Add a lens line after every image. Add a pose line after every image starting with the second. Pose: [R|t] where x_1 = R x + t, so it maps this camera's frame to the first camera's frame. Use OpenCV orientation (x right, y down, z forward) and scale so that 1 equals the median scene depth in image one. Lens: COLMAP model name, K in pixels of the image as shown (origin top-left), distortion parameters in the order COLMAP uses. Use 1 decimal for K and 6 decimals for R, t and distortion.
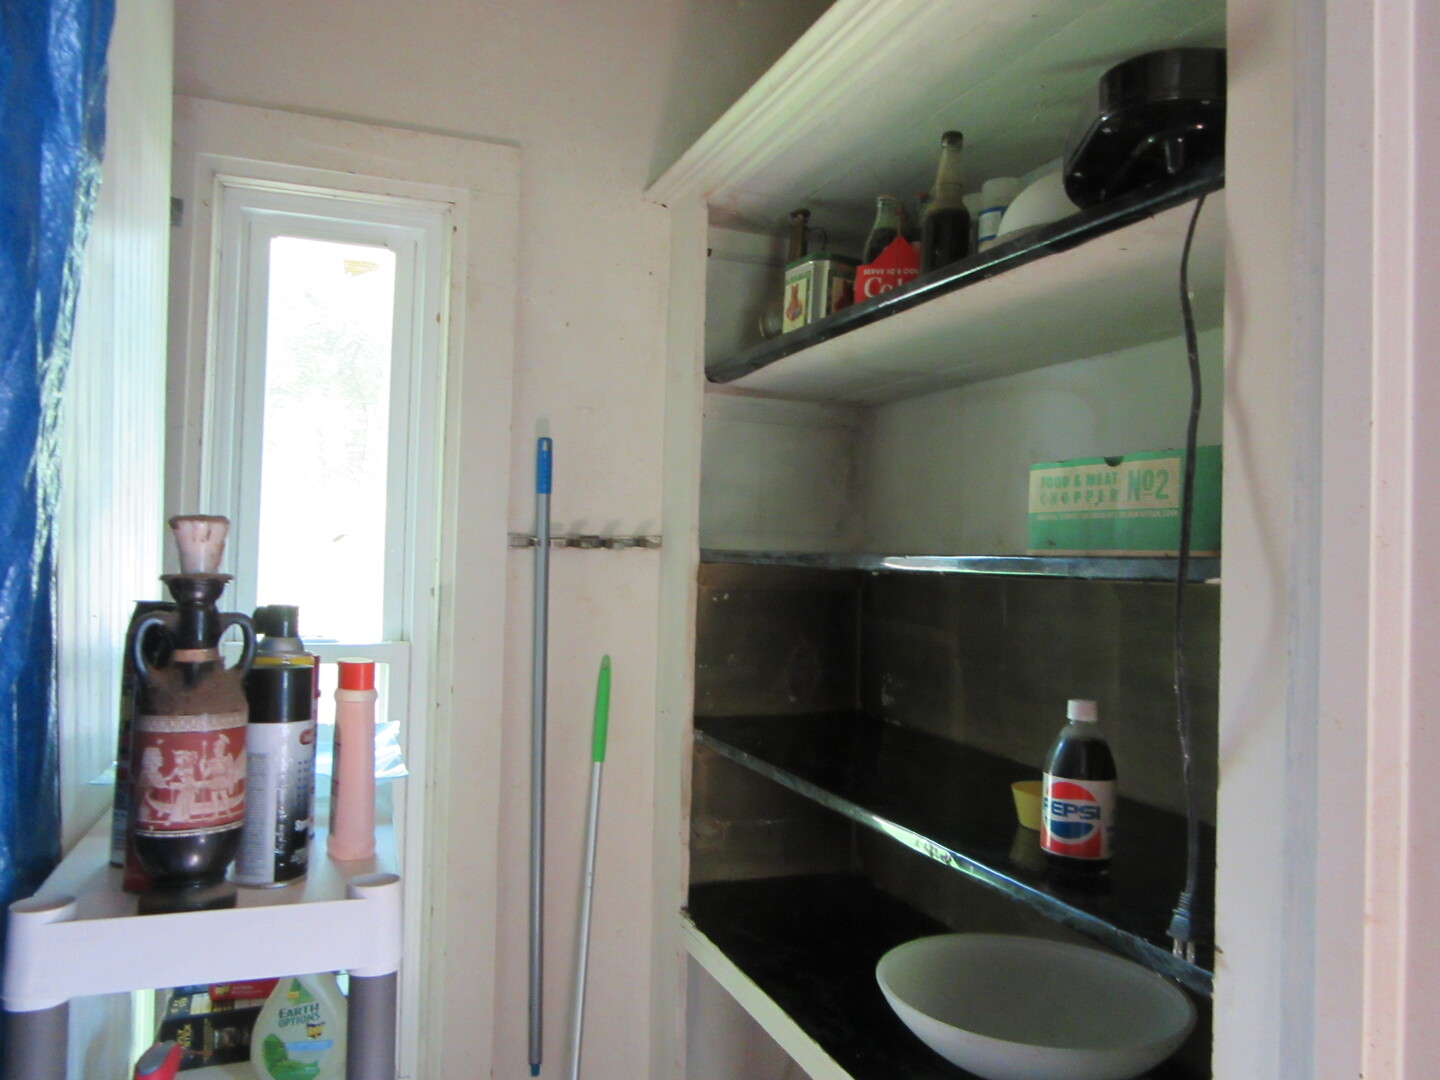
lens RADIAL K [[1066.4, 0, 715.7], [0, 1066.4, 537.5], [0, 0, 1]] dist [-0.046155, 0.037004]
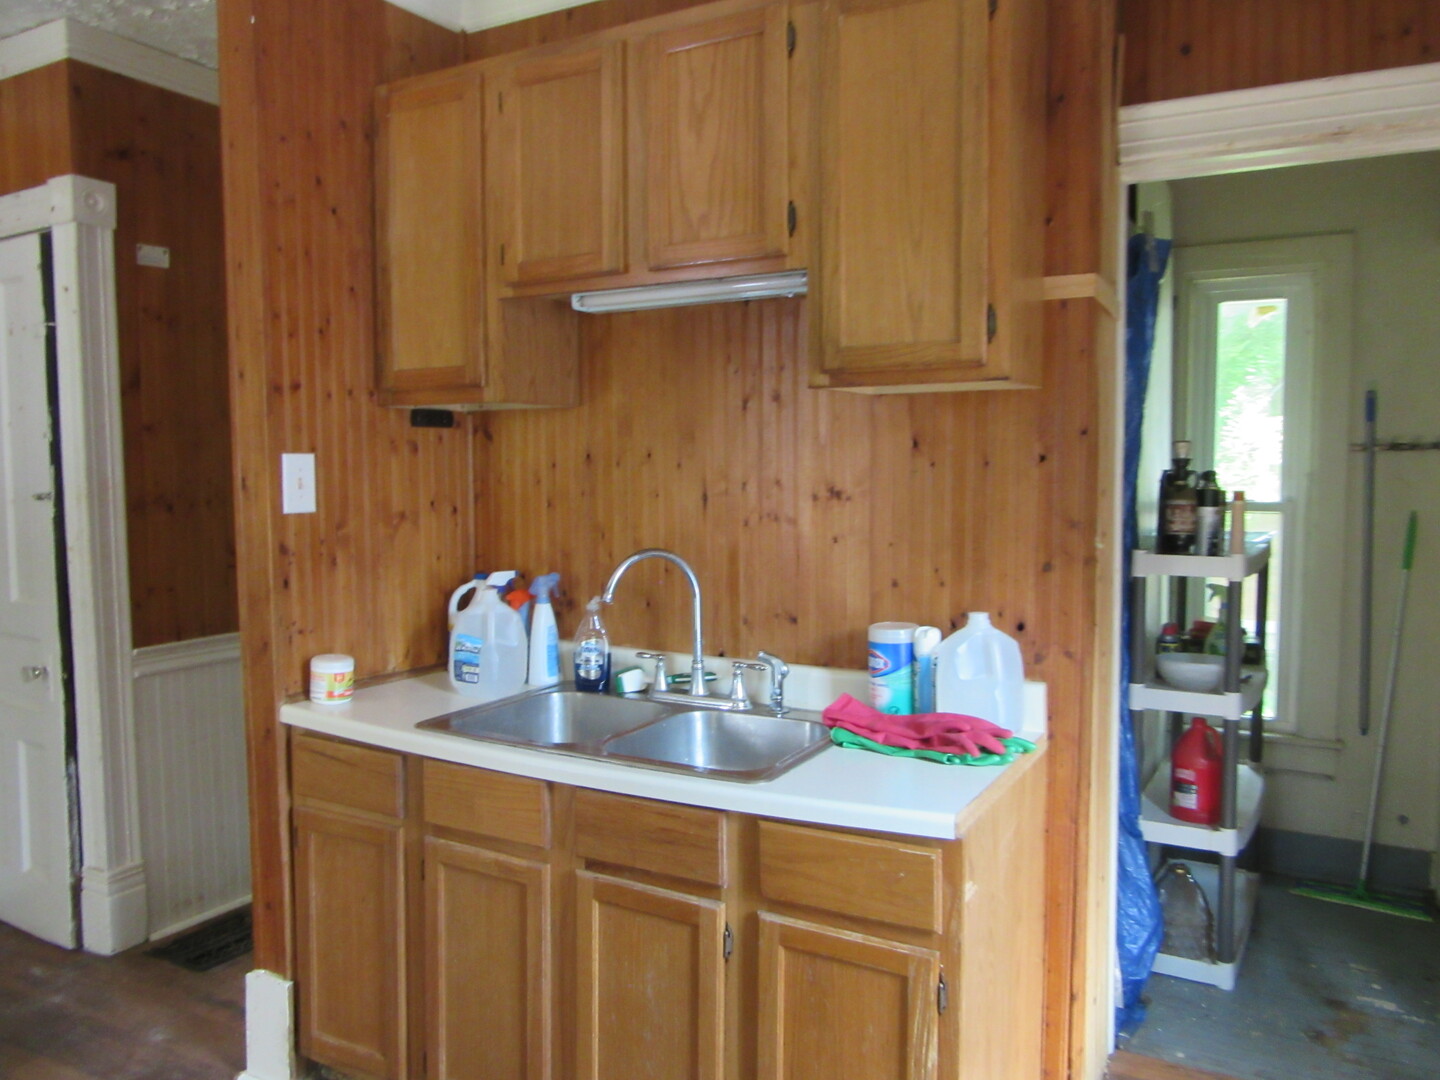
lens RADIAL K [[1066.4, 0, 716.9], [0, 1066.4, 534.9], [0, 0, 1]] dist [-0.046155, 0.037004]
pose [[0.631700, 0.019432, -0.774969, 0.974362], [0.030229, 0.998308, 0.049673, 0.055554], [0.774623, -0.054805, 0.630044, -1.864939]]
